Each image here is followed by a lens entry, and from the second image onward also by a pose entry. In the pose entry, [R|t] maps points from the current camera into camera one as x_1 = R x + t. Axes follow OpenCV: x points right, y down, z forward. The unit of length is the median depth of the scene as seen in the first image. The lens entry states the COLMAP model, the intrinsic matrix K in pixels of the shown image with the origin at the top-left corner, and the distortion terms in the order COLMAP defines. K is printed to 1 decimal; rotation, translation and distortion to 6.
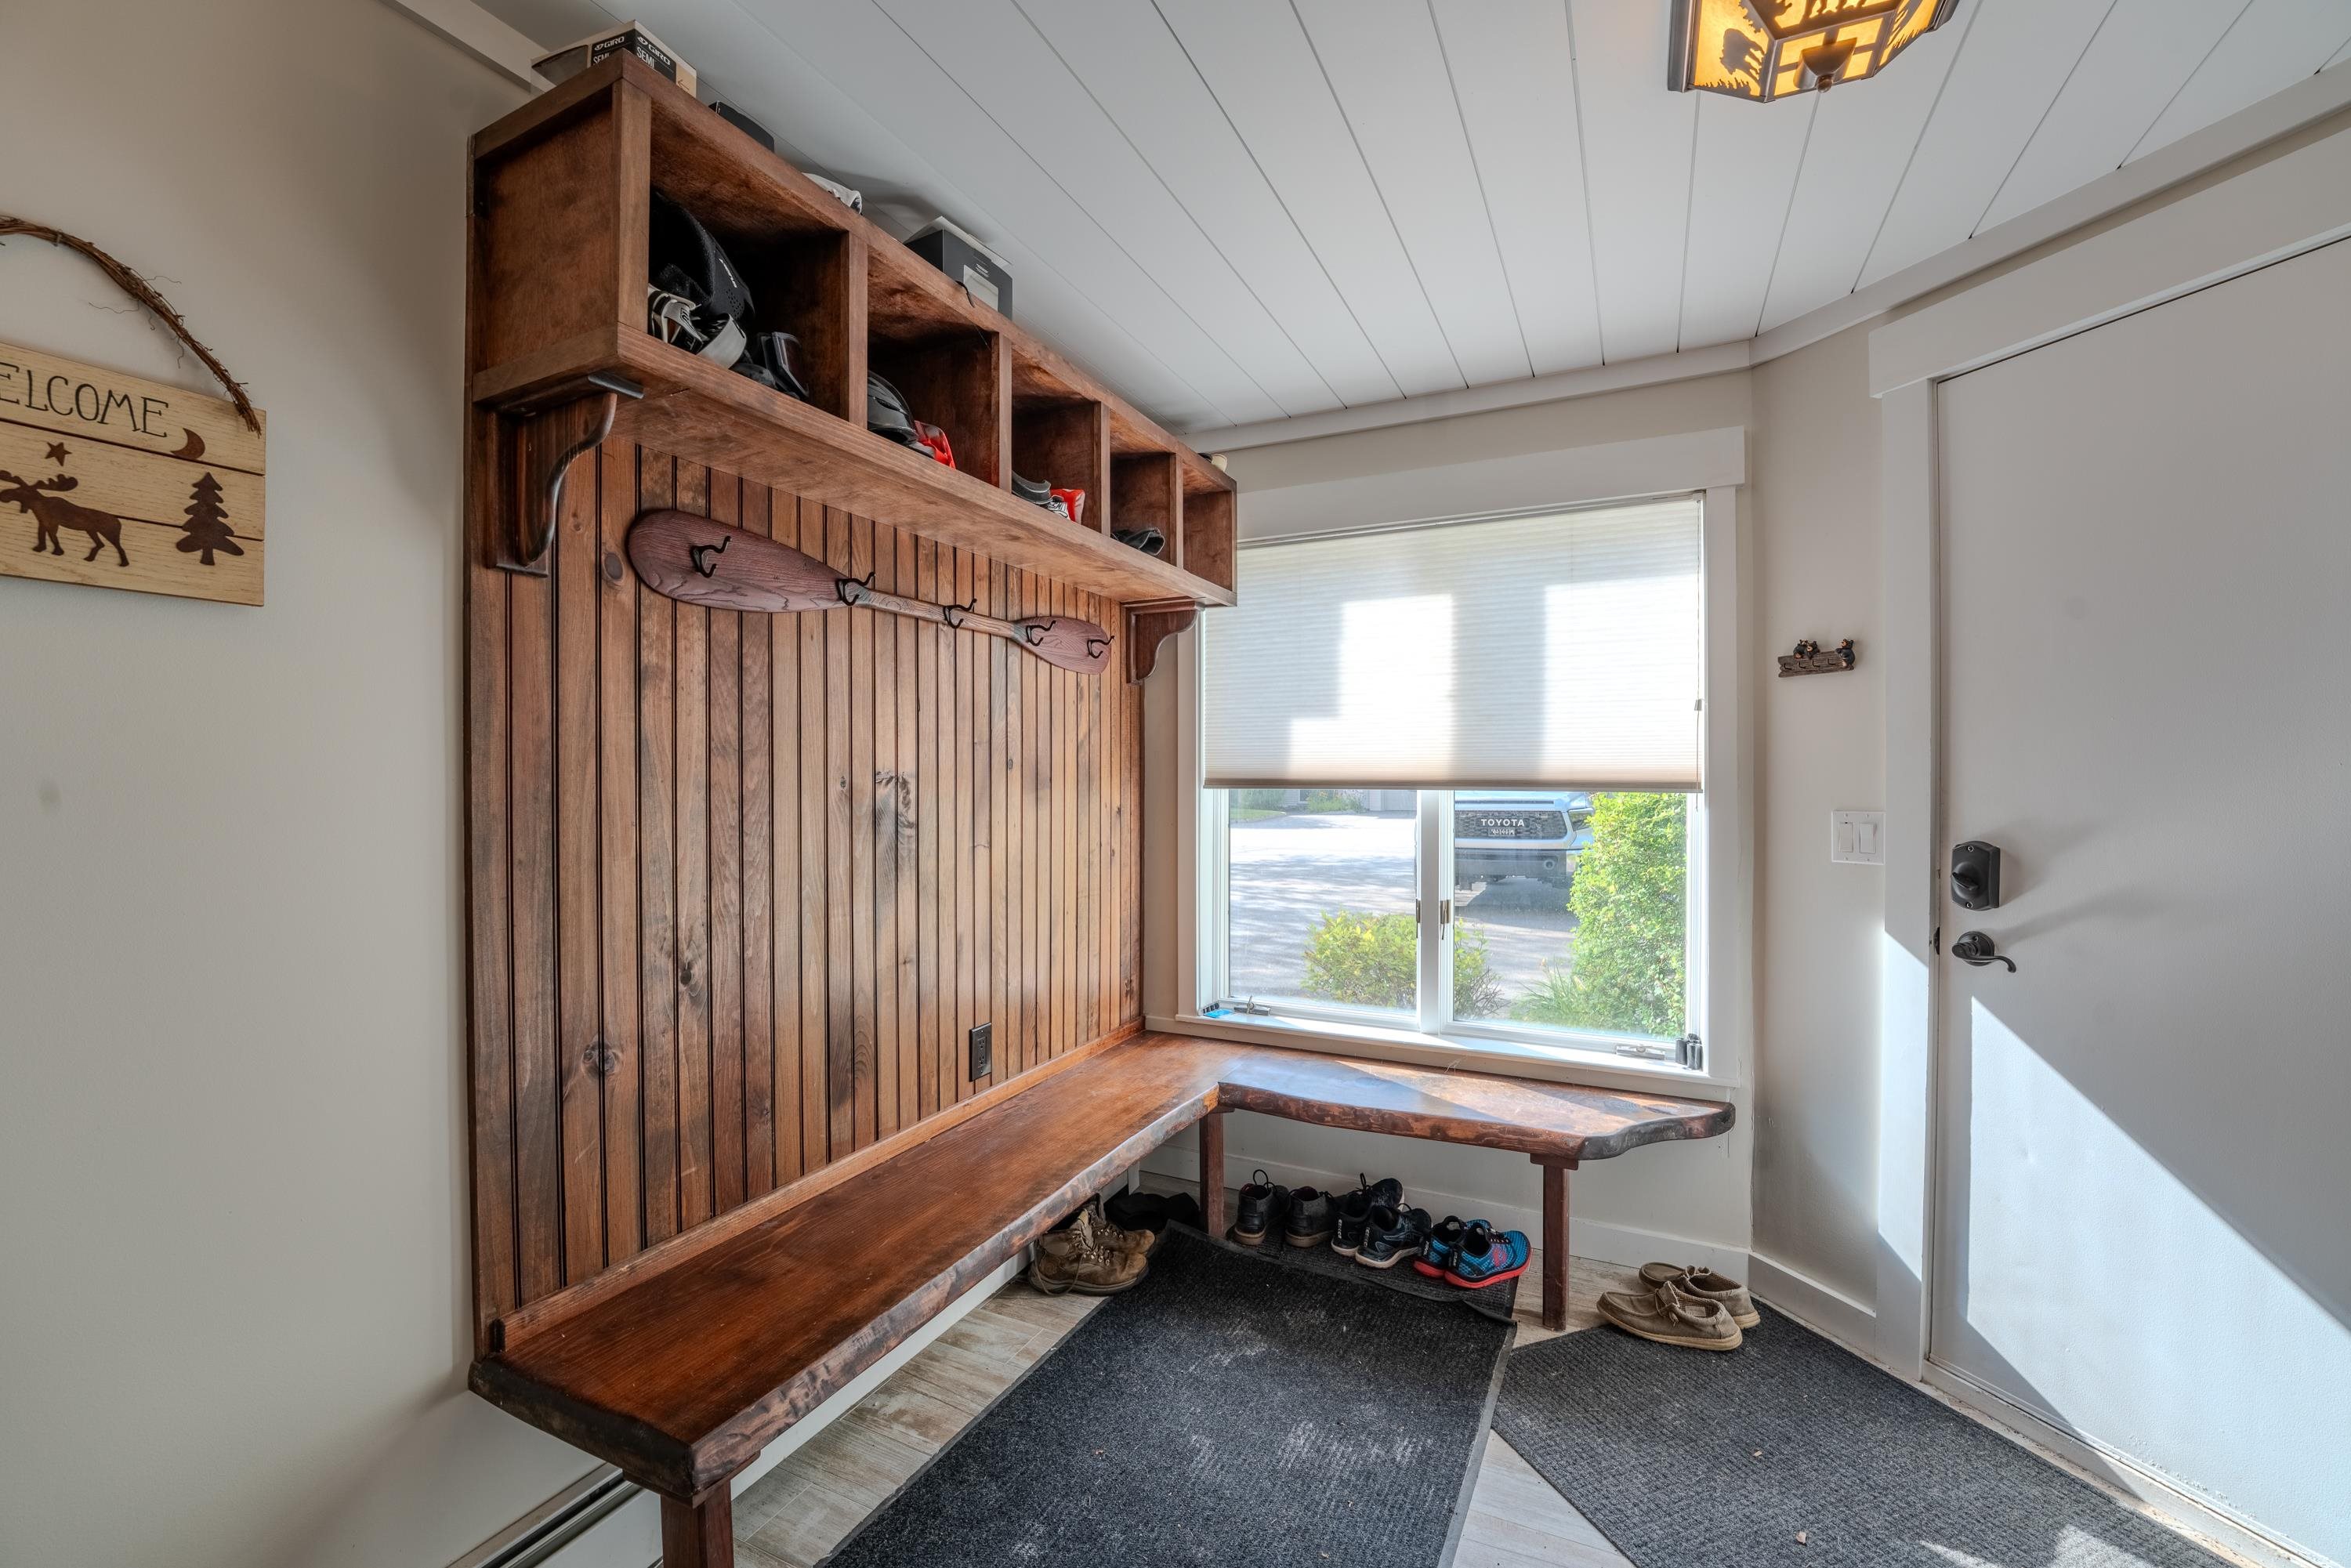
lens RADIAL K [[952.0, 0, 1168.5], [0, 952.0, 783.9], [0, 0, 1]] dist [-0.026507, 0.001729]
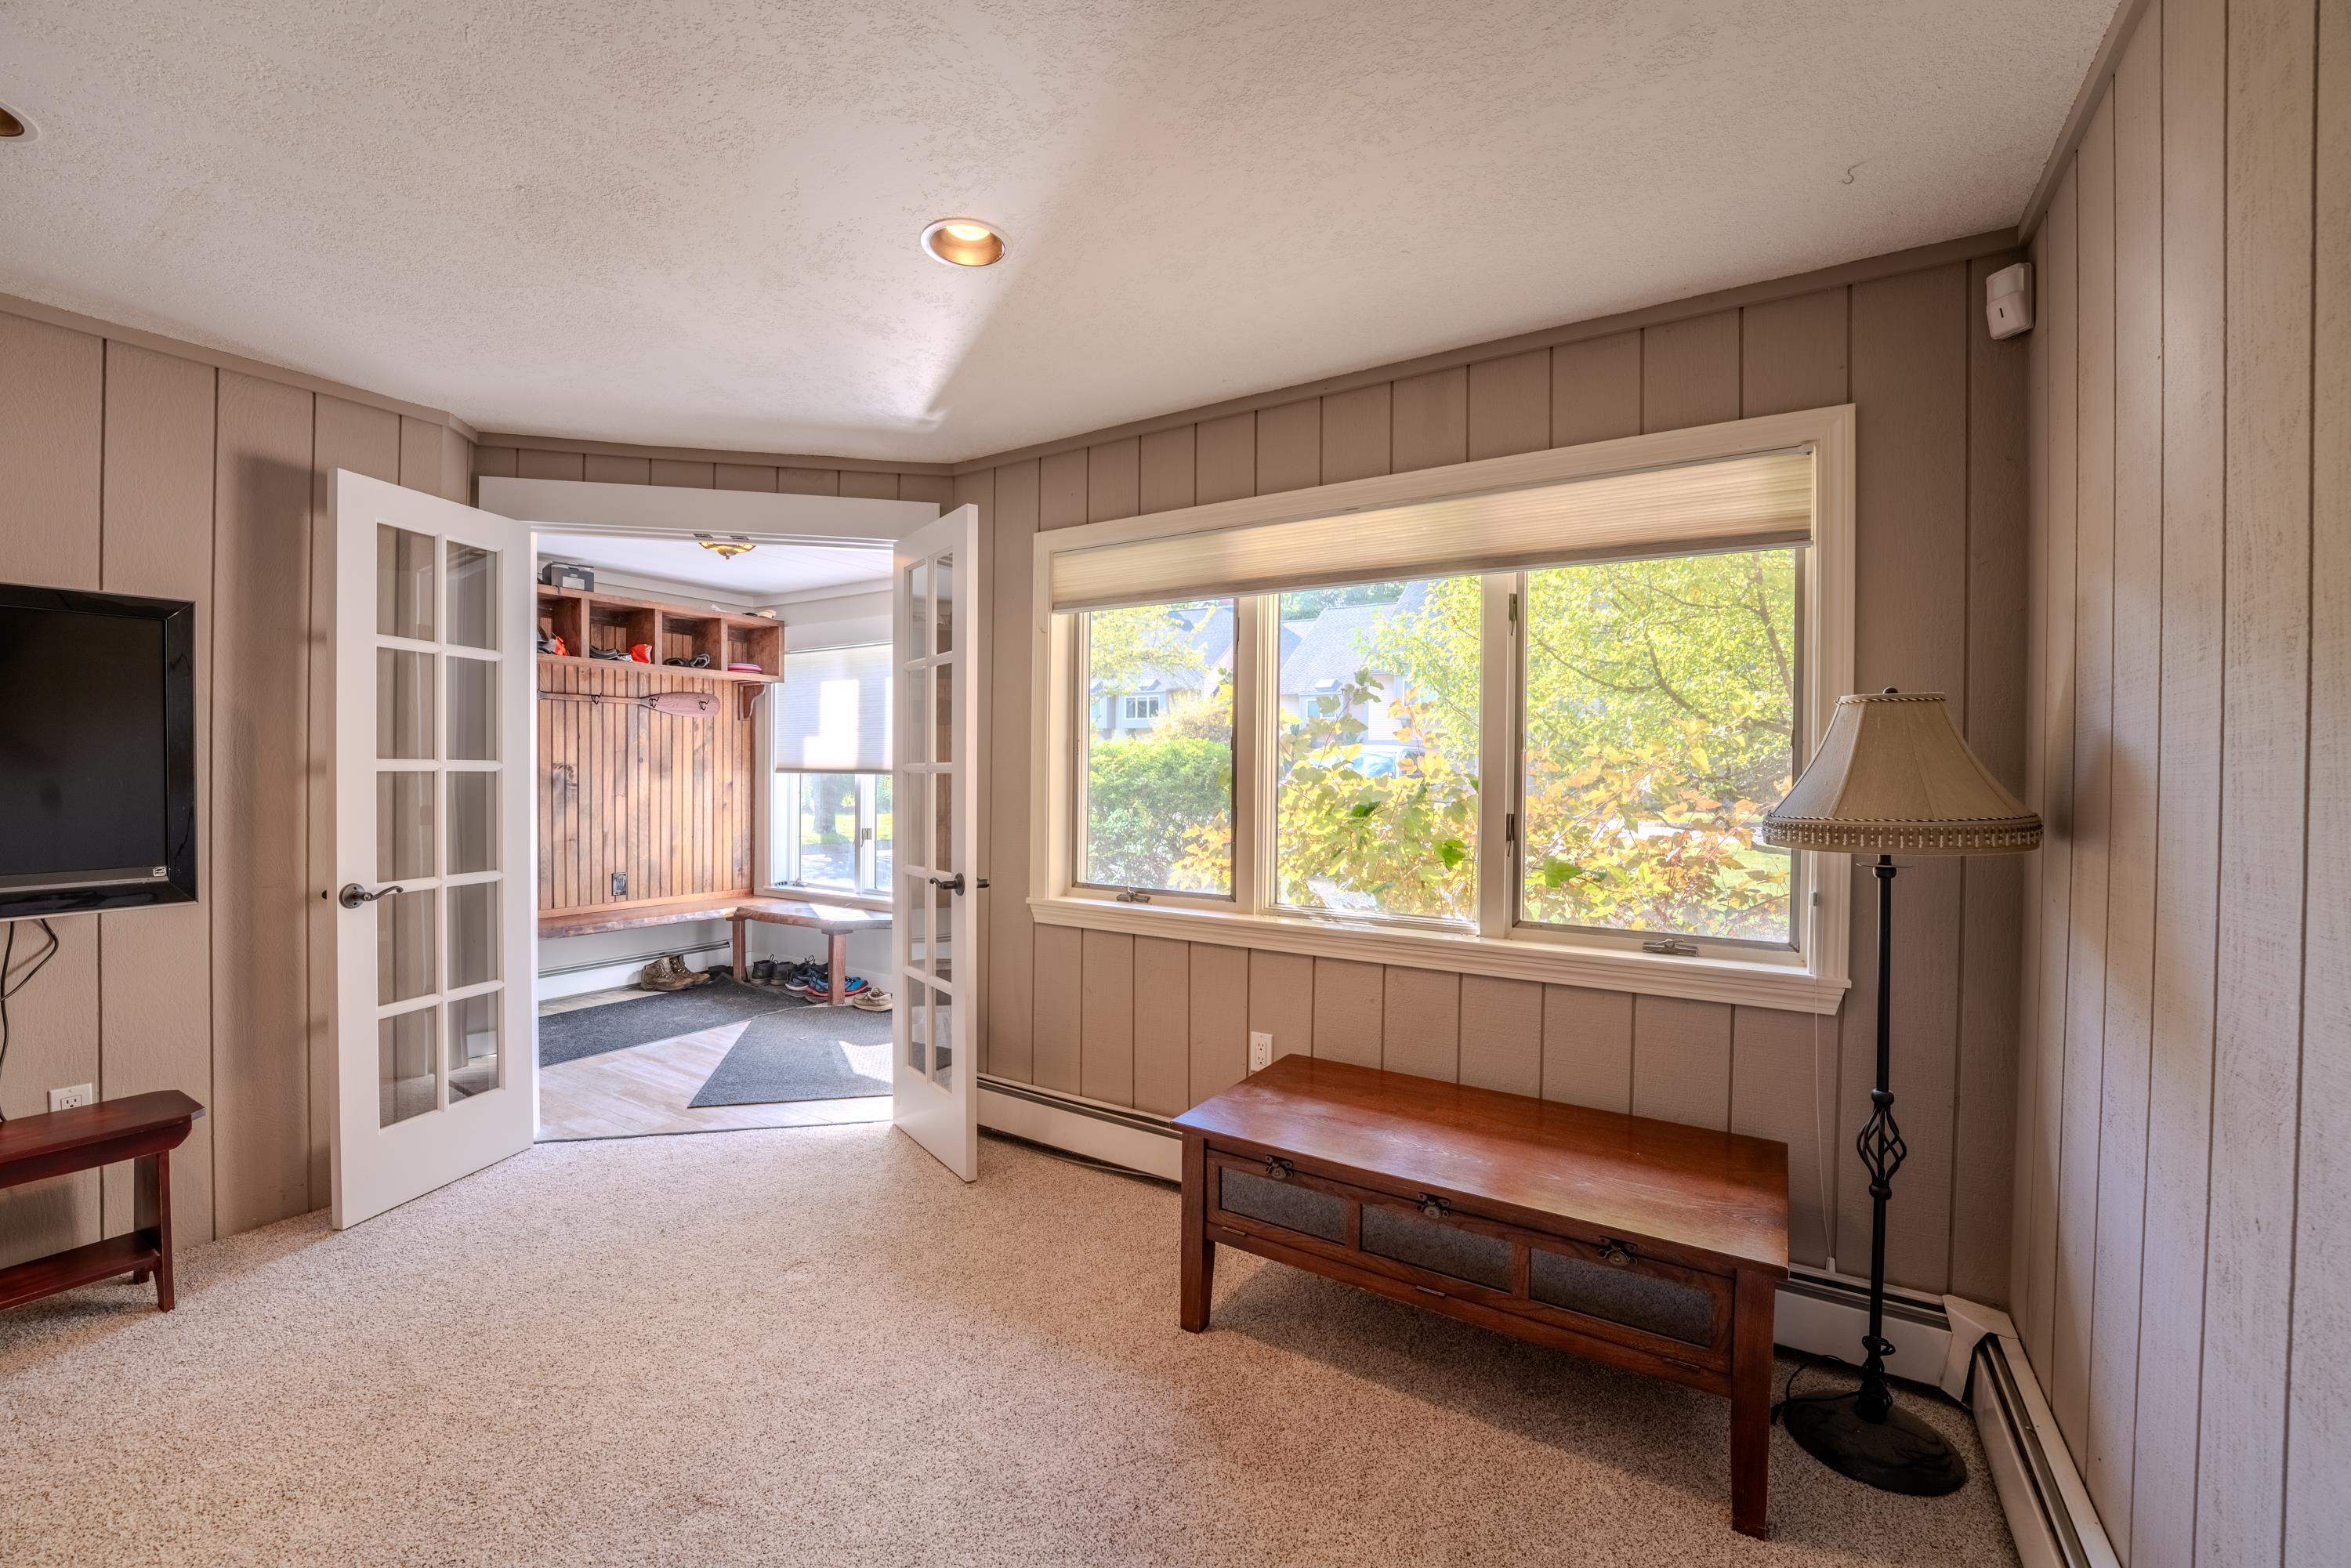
lens RADIAL K [[952.0, 0, 1172.8], [0, 952.0, 778.8], [0, 0, 1]] dist [-0.026507, 0.001729]
pose [[0.995026, 0.012948, -0.098775, 1.256001], [-0.012410, 0.999905, 0.006054, -0.004816], [0.098844, -0.004798, 0.995091, -1.060018]]
